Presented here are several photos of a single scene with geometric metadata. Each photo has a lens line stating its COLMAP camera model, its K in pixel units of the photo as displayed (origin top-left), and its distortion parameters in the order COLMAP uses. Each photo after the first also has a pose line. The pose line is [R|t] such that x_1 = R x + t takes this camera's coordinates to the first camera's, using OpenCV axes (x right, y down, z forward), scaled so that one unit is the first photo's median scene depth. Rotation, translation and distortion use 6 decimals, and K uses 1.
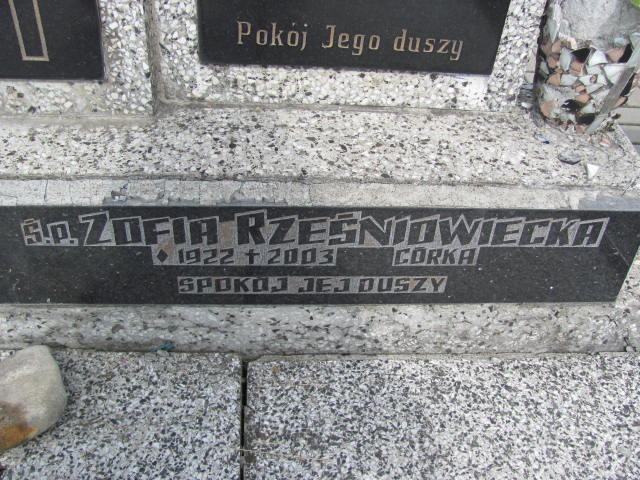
lens RADIAL K [[662.5, 0, 320.0], [0, 662.5, 240.0], [0, 0, 1]] dist [-0.218864, 0.254019]
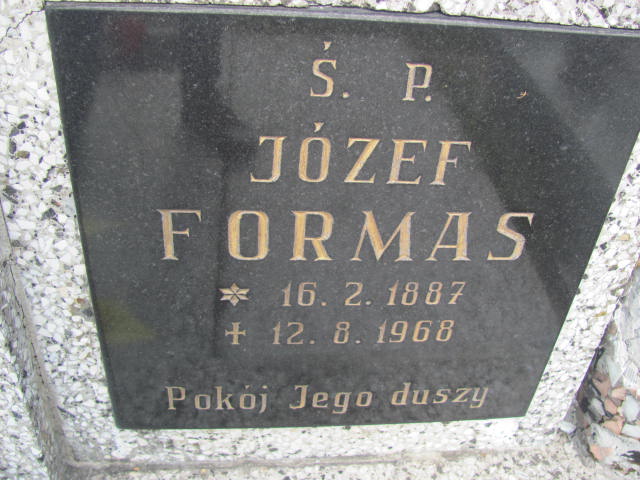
lens RADIAL K [[662.5, 0, 320.0], [0, 662.5, 240.0], [0, 0, 1]] dist [-0.218864, 0.254019]
pose [[0.999276, -0.023345, 0.030043, 0.018259], [0.026602, 0.993238, -0.113011, -0.384358], [-0.027202, 0.113728, 0.993139, 0.272540]]
